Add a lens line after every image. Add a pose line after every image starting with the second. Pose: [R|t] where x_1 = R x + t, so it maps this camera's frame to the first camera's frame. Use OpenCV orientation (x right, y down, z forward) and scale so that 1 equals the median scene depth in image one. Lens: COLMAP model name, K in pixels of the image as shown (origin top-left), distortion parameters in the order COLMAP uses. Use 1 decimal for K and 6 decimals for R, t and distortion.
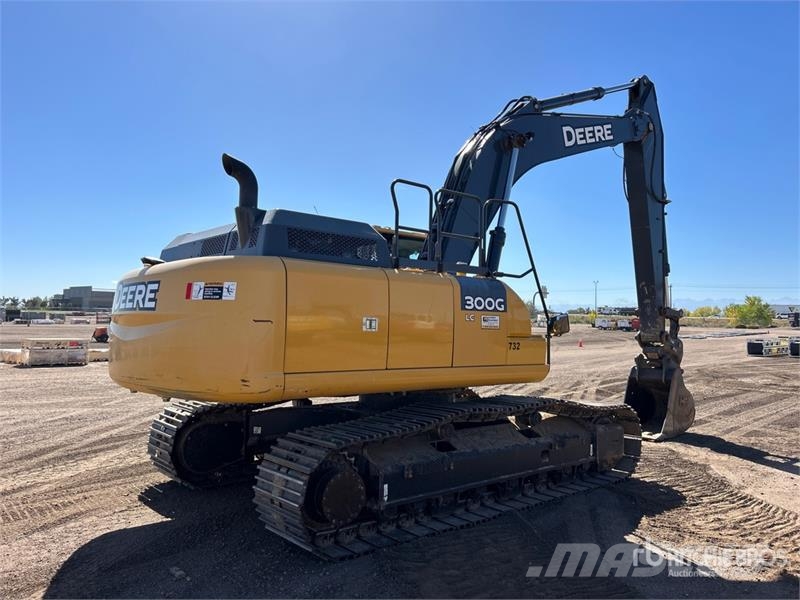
lens RADIAL K [[610.0, 0, 400.4], [0, 610.0, 307.7], [0, 0, 1]] dist [0.057337, -0.081057]
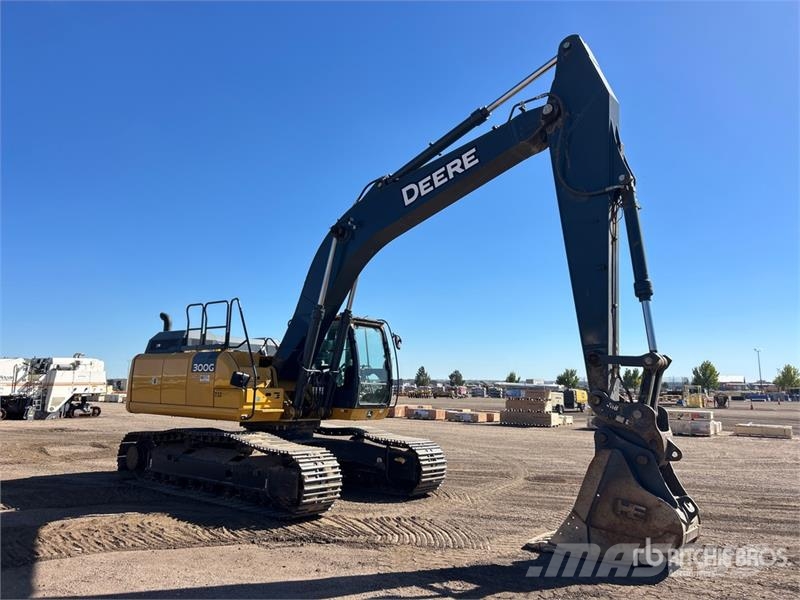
lens RADIAL K [[607.7, 0, 398.0], [0, 607.7, 295.8], [0, 0, 1]] dist [0.061497, -0.075717]
pose [[0.171744, -0.161983, -0.971733, 1.221581], [0.013564, 0.986685, -0.162078, 0.050377], [0.985048, 0.014655, 0.171654, 0.809434]]
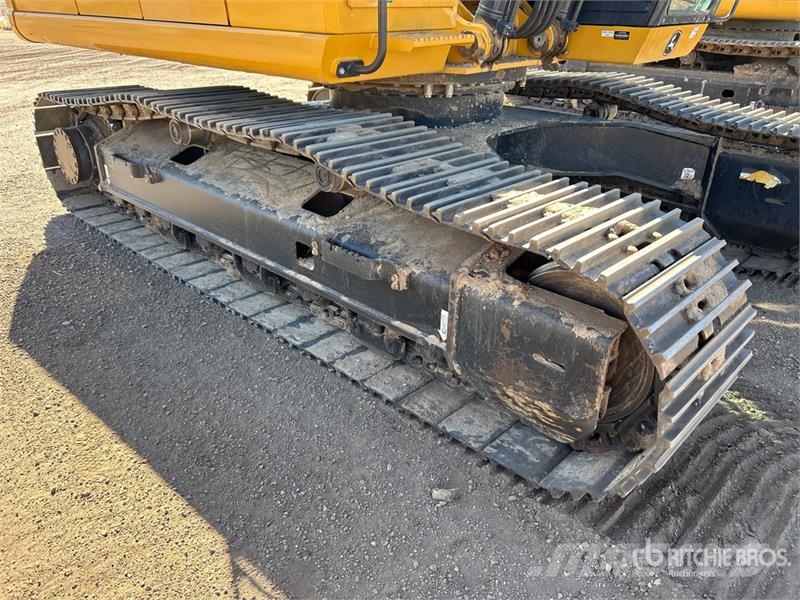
lens RADIAL K [[607.7, 0, 398.0], [0, 607.7, 295.8], [0, 0, 1]] dist [0.061497, -0.075717]
pose [[0.081585, 0.410917, -0.908015, 0.463853], [0.026133, 0.909857, 0.414098, 0.062717], [0.996324, -0.057513, 0.063493, 0.741252]]
